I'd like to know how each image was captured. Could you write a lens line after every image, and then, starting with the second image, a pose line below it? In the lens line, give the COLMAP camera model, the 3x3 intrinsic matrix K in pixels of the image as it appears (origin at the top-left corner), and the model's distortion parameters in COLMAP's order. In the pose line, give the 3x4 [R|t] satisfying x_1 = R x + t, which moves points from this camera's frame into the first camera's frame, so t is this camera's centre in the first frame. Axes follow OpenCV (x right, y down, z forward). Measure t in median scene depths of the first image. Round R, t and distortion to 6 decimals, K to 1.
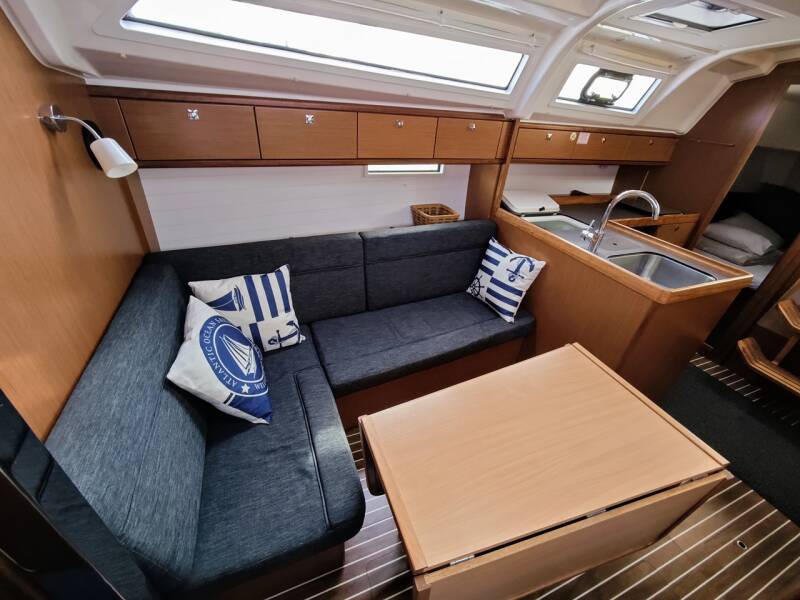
lens RADIAL K [[335.3, 0, 403.0], [0, 335.3, 299.5], [0, 0, 1]] dist [-0.001978, 0.004142]
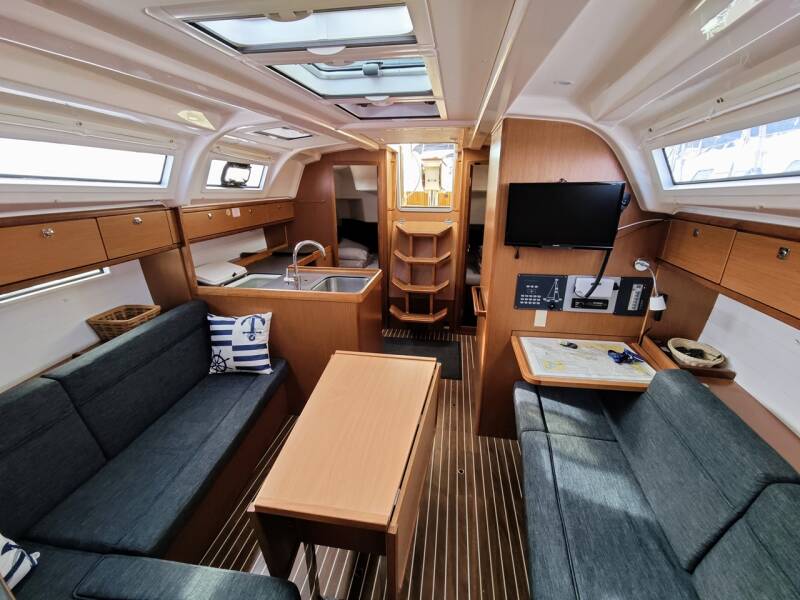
lens RADIAL K [[335.3, 0, 403.0], [0, 335.3, 299.5], [0, 0, 1]] dist [-0.001978, 0.004142]
pose [[0.512116, -0.359779, 0.779933, -0.224112], [0.486142, 0.870012, 0.082124, -0.020926], [-0.708098, 0.337101, 0.620451, -0.065638]]
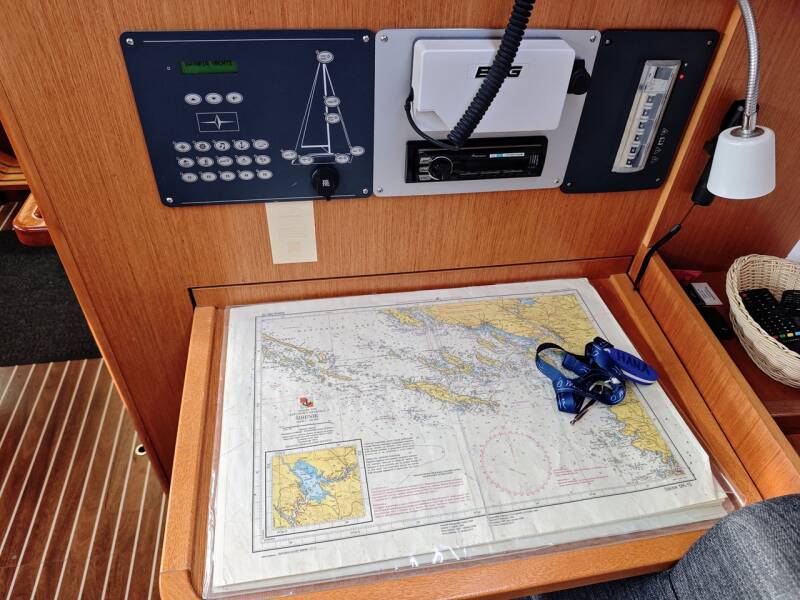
lens RADIAL K [[565.1, 0, 400.0], [0, 565.1, 300.0], [0, 0, 1]] dist [-0.002152, -0.005917]
pose [[0.219043, -0.692755, 0.687103, 0.423779], [0.482911, 0.688877, 0.540597, 0.154631], [-0.847831, 0.213396, 0.485432, 0.029702]]
